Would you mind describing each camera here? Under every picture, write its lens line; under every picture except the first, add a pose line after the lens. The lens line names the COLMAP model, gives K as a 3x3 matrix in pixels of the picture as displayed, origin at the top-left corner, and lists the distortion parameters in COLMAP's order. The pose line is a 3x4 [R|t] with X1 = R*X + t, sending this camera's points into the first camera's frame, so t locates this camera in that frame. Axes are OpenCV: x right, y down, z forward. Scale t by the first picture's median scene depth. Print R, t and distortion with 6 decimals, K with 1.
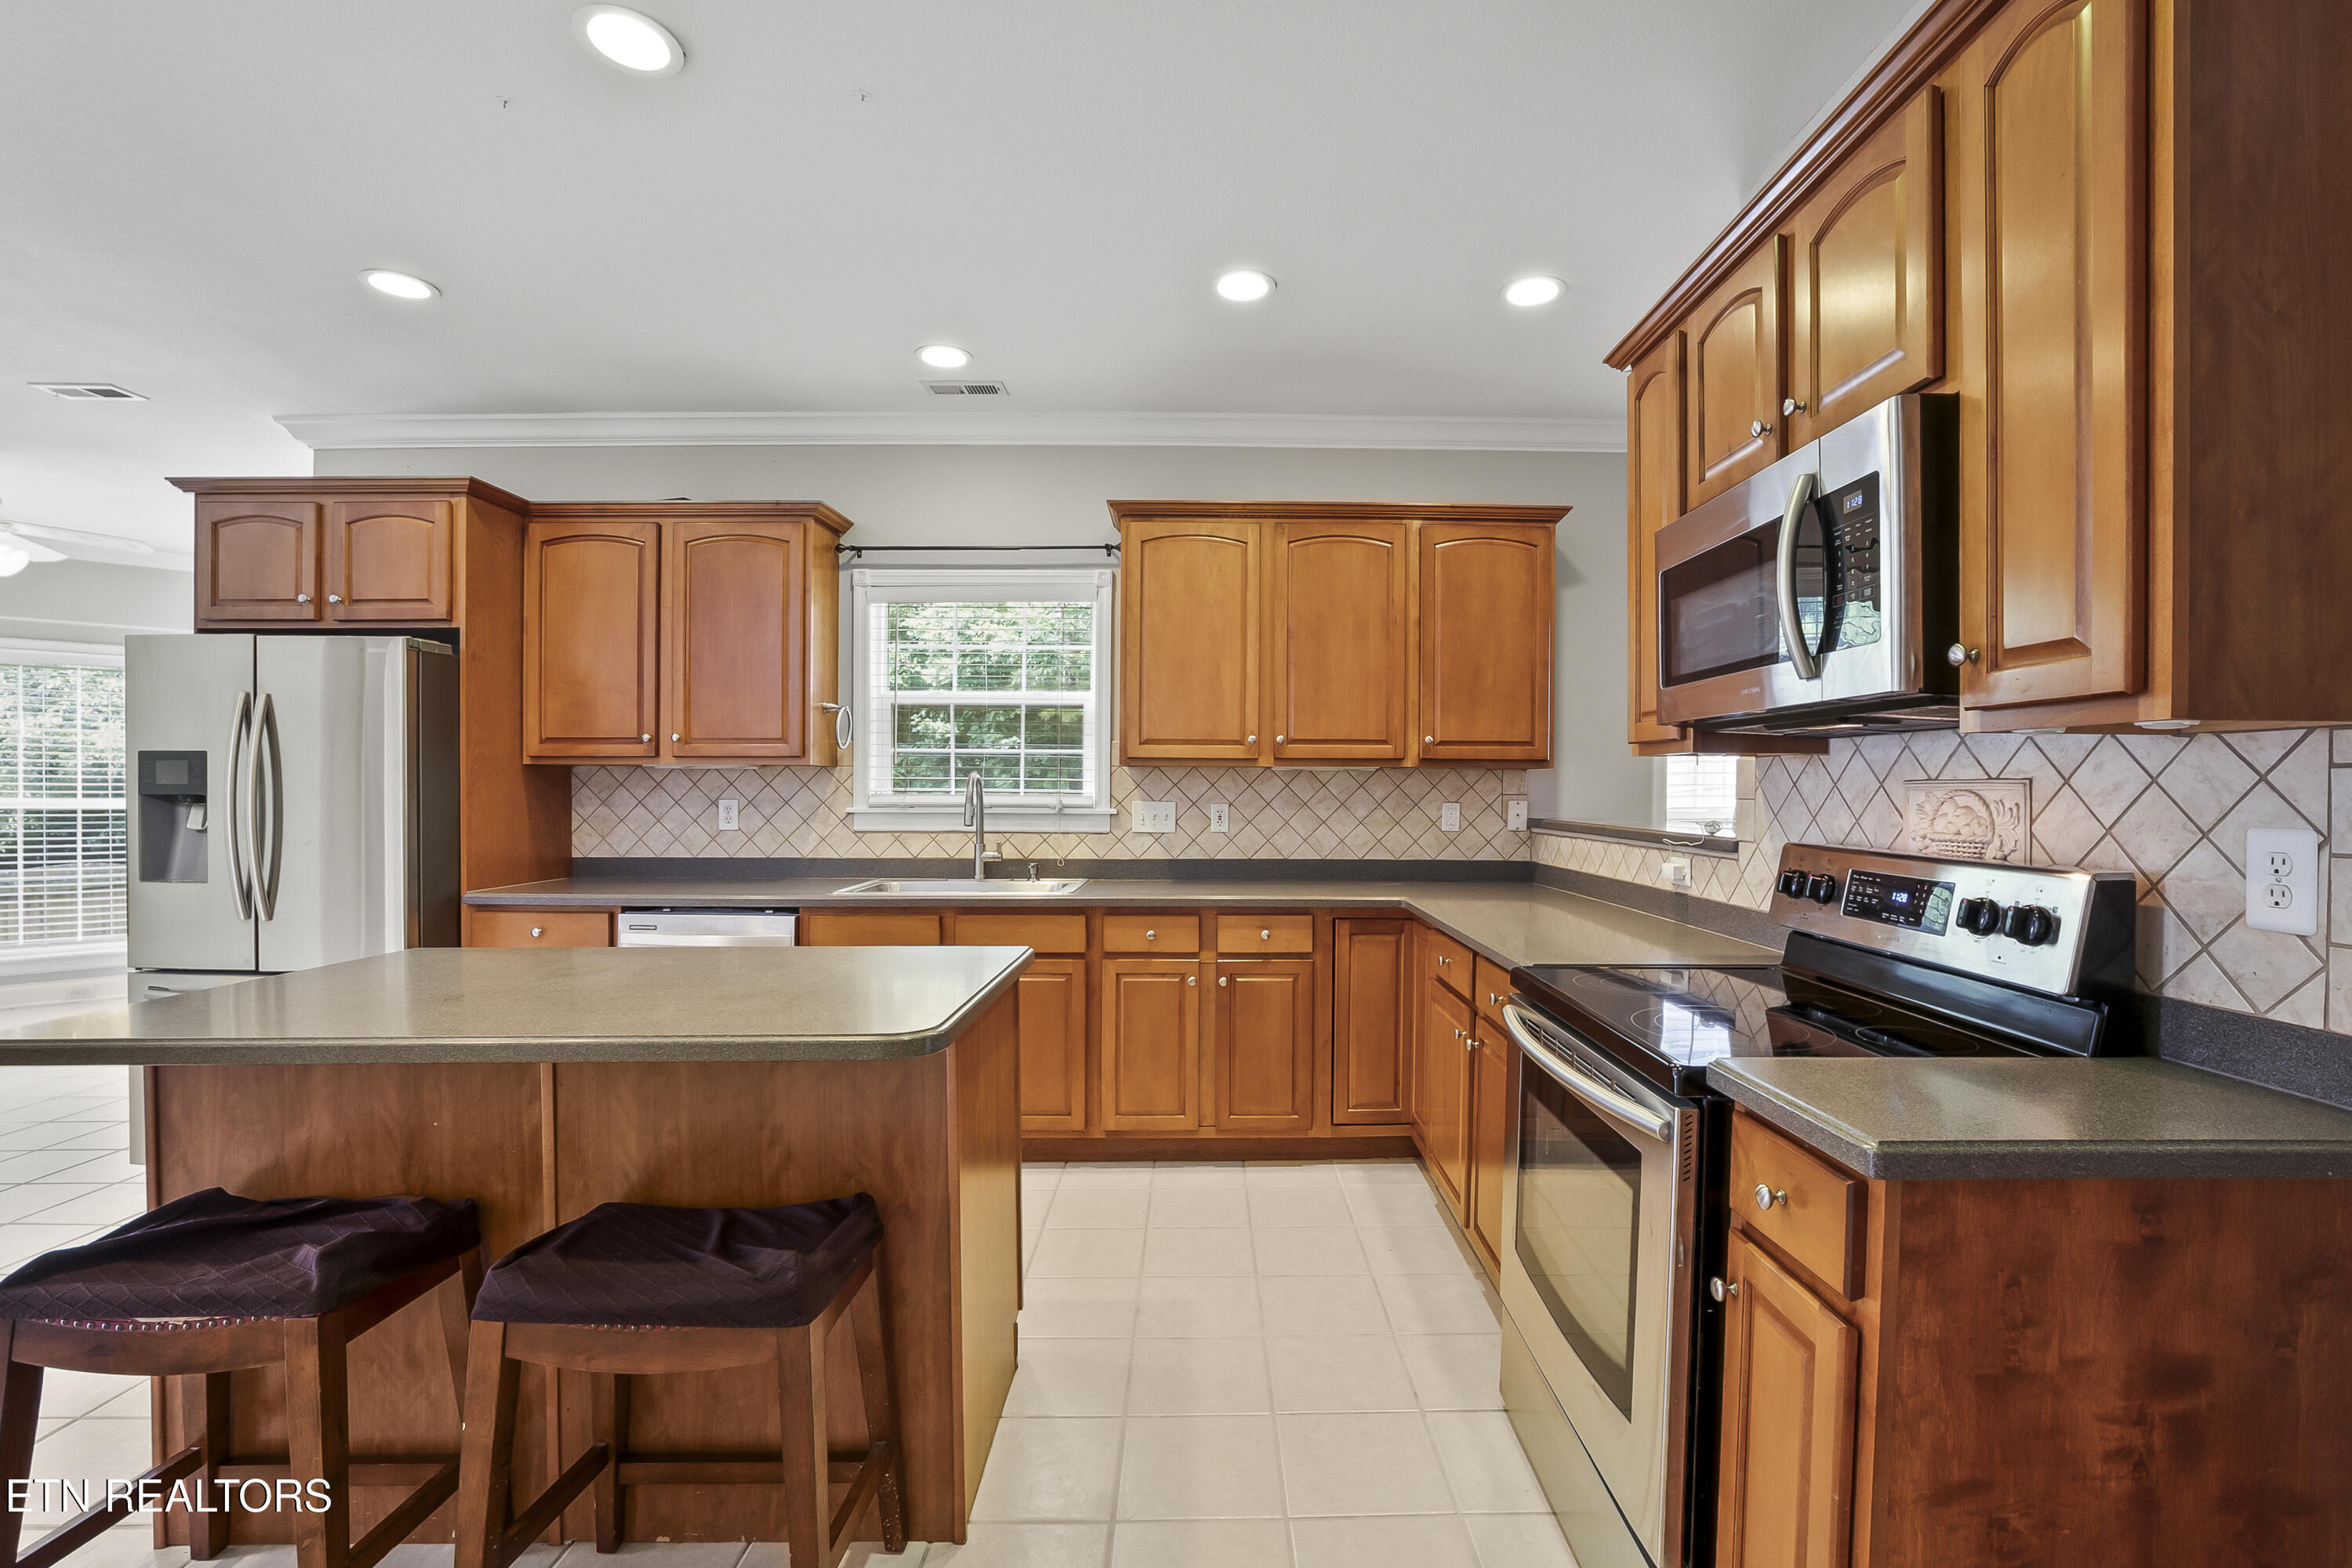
lens RADIAL K [[1036.7, 0, 1189.0], [0, 1036.7, 795.7], [0, 0, 1]] dist [-0.054559, 0.022305]
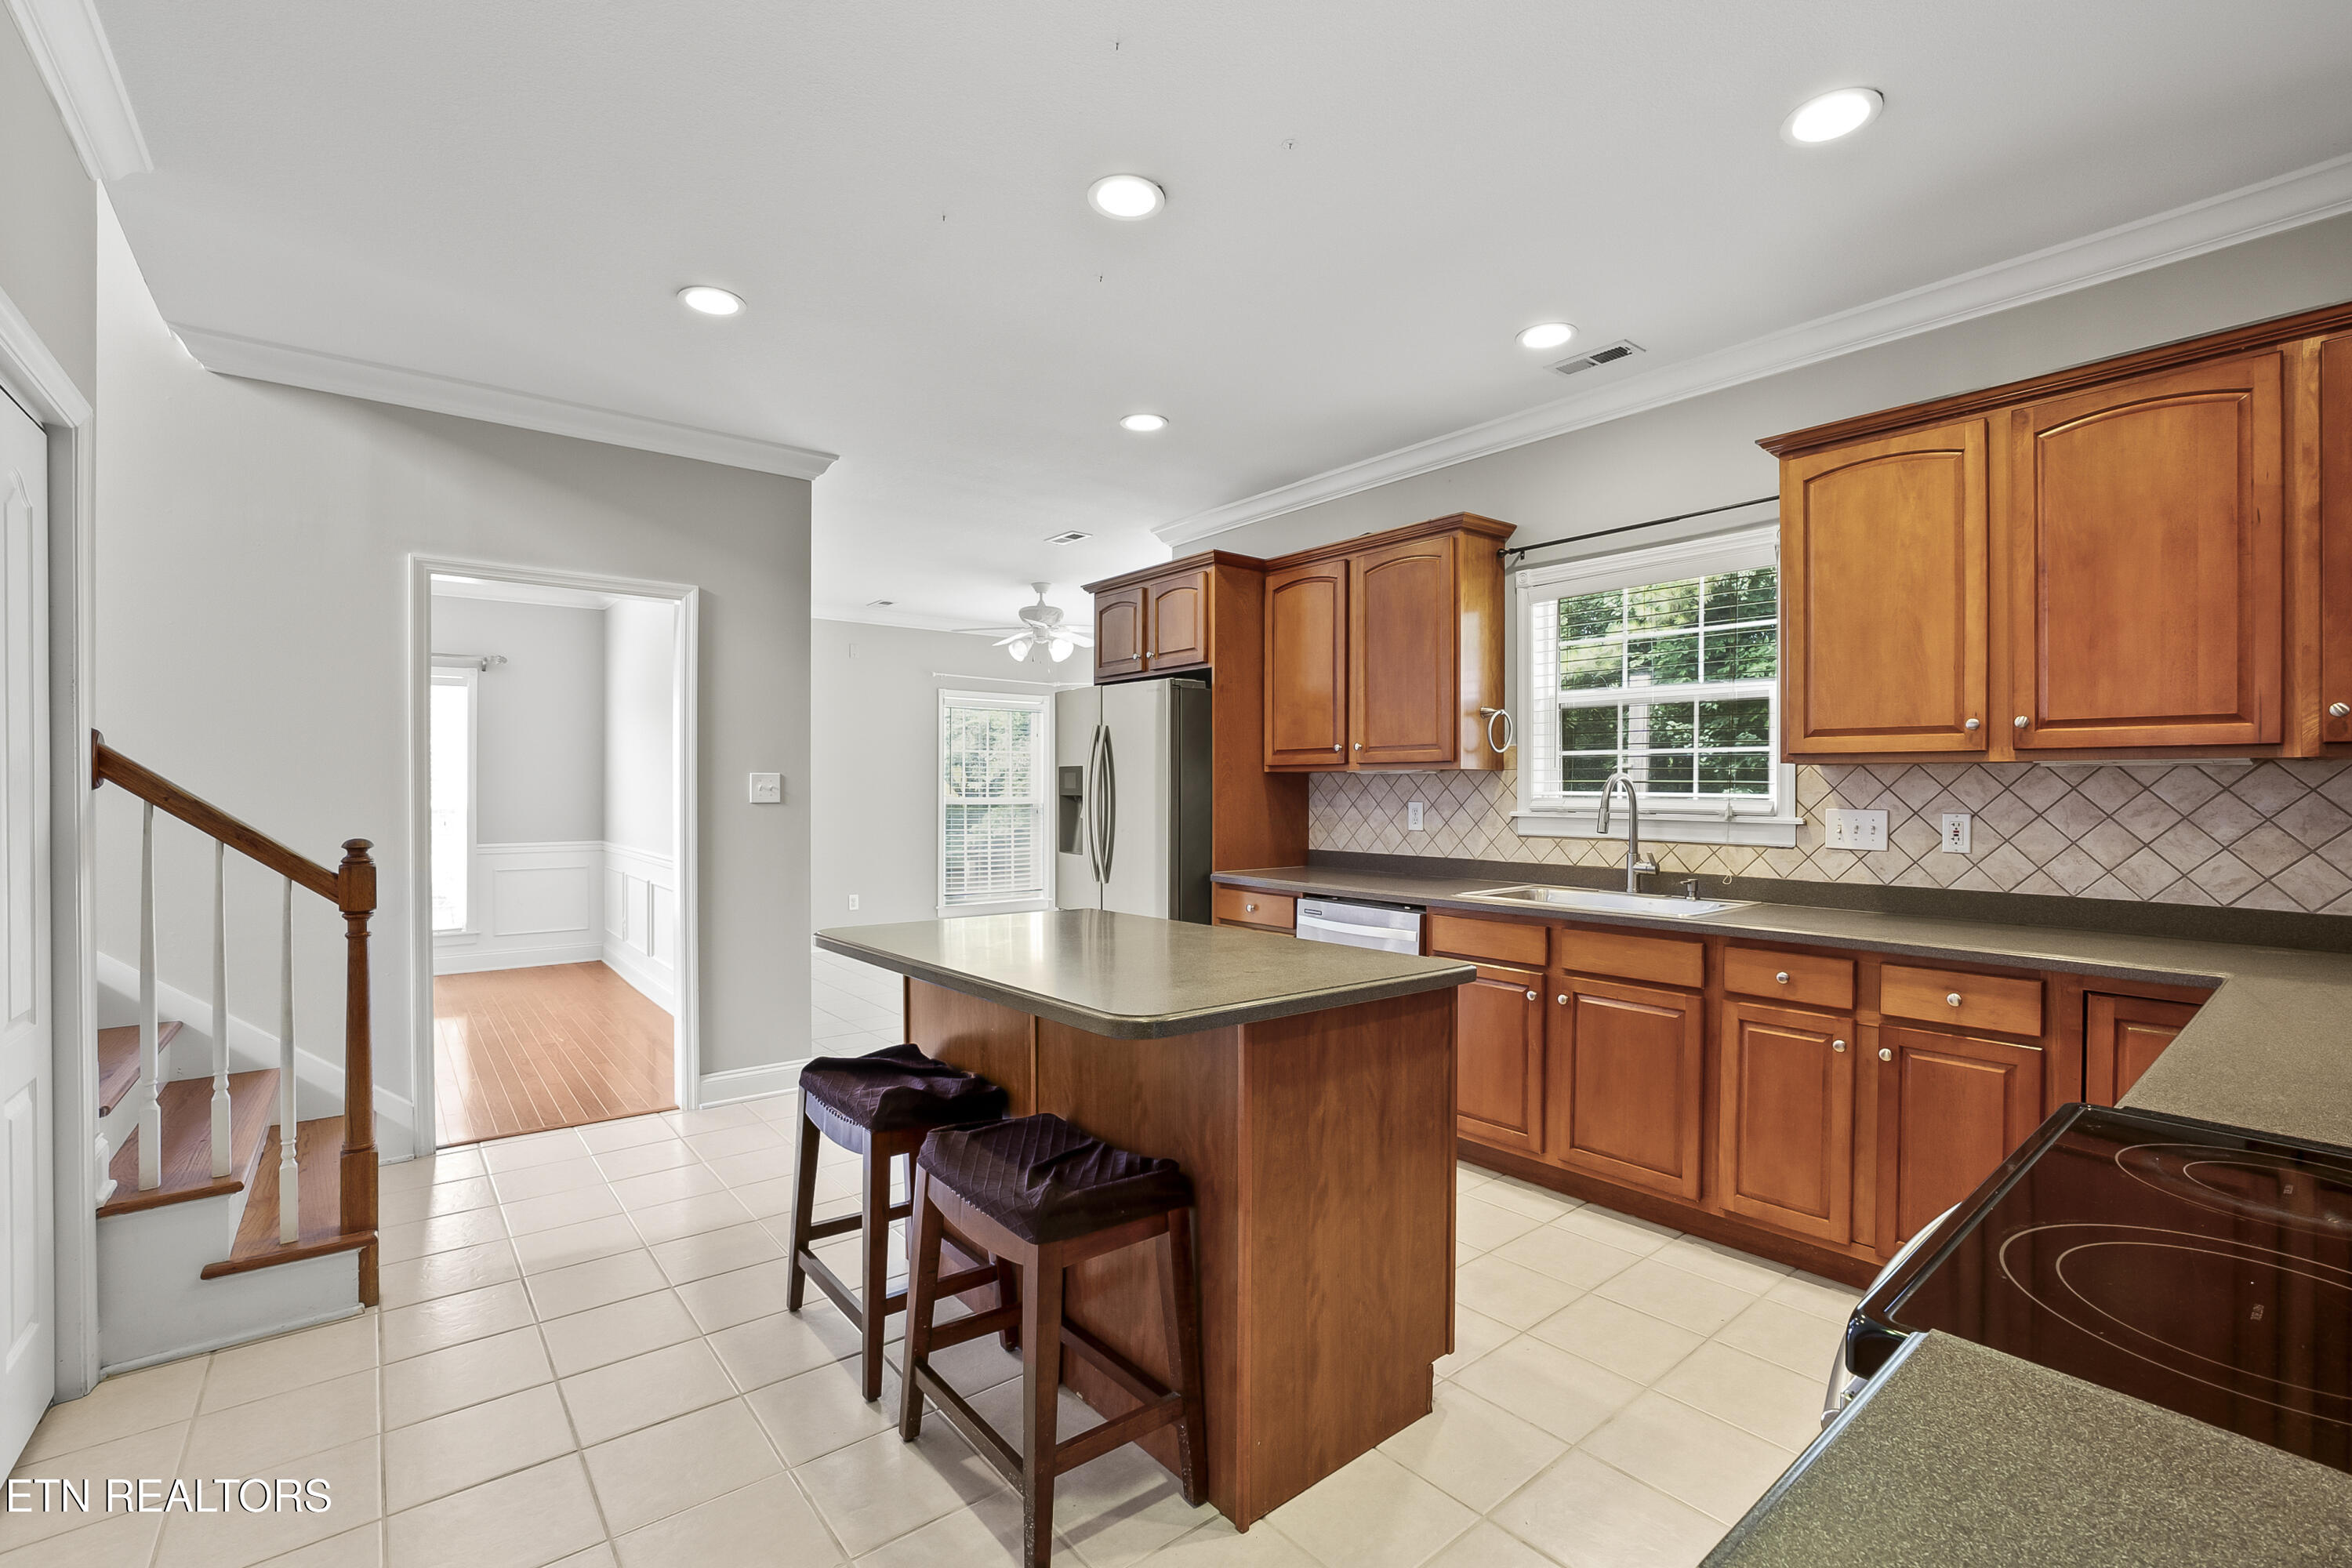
lens RADIAL K [[1013.9, 0, 1176.0], [0, 1013.9, 784.0], [0, 0, 1]] dist [-0.044180, 0.013143]
pose [[0.629300, -0.004758, -0.777148, 0.243237], [-0.006713, 0.999911, -0.011559, -0.001545], [0.777134, 0.012491, 0.629212, 0.145878]]
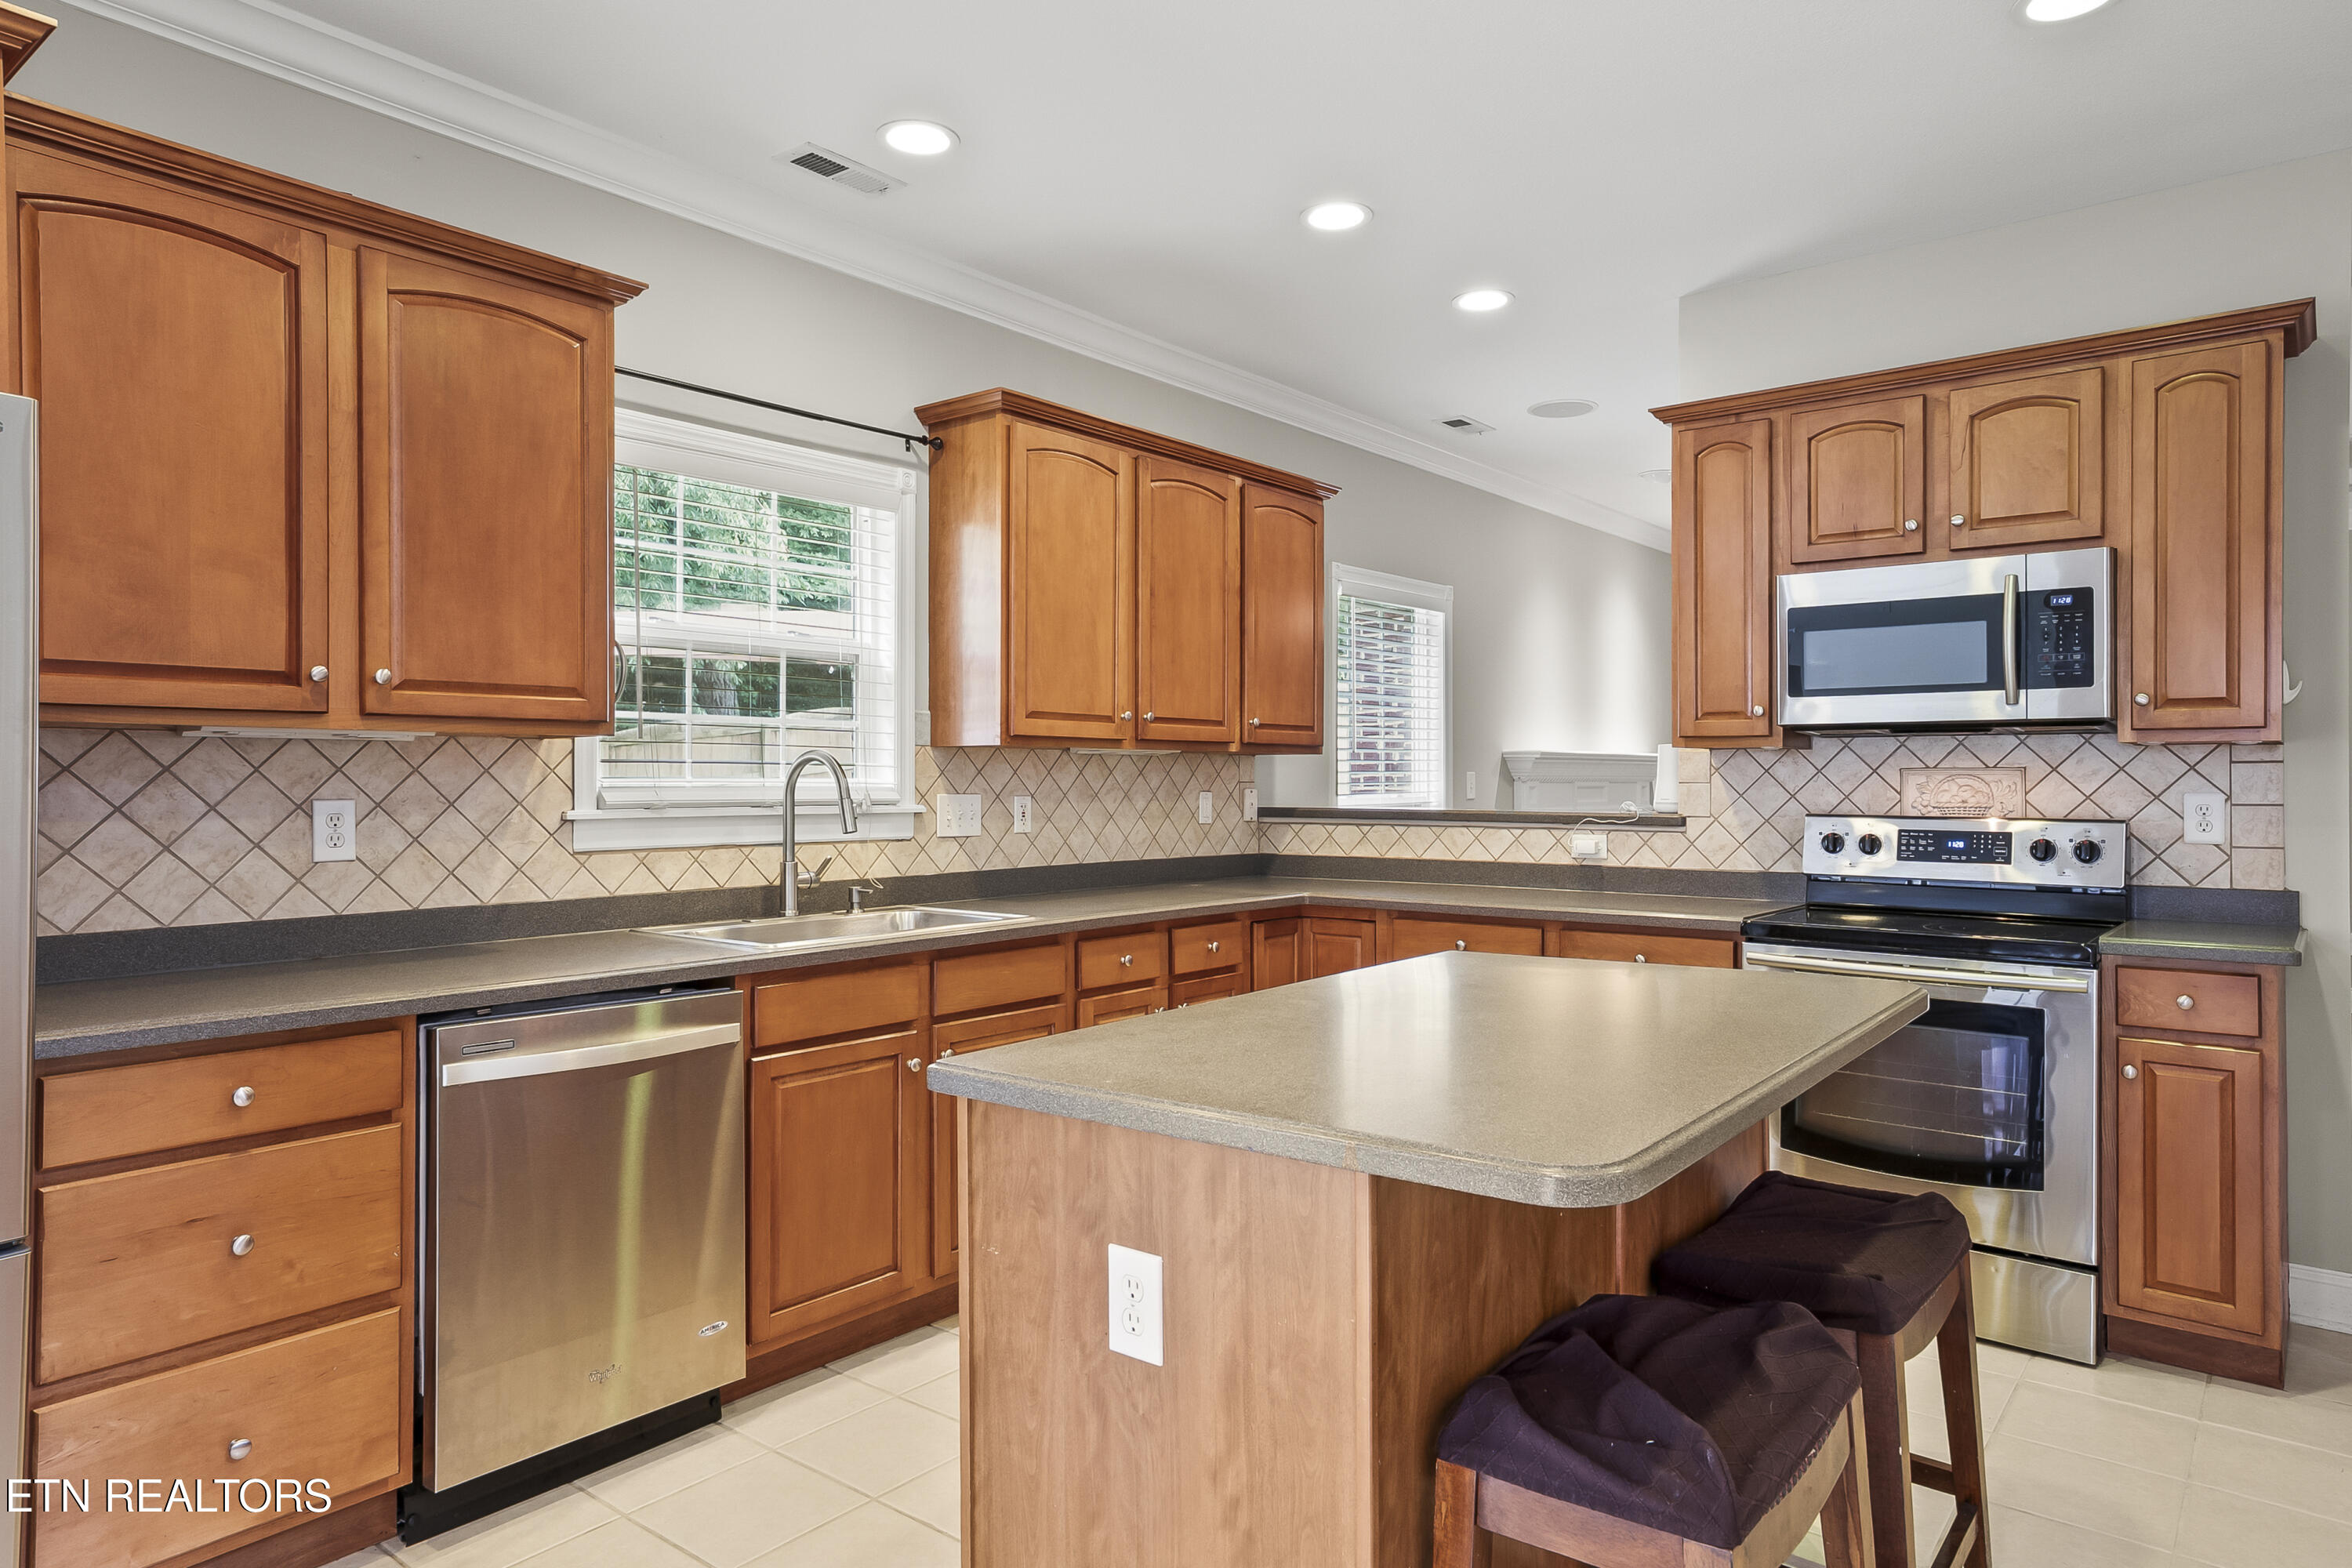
lens RADIAL K [[1530.8, 0, 1122.1], [0, 1530.8, 768.4], [0, 0, 1]] dist [0.021011, 0.003914]
pose [[0.620813, 0.002149, 0.783955, -0.882815], [0.008359, 0.999921, -0.009360, -0.001777], [-0.783914, 0.012364, 0.620746, 0.250054]]
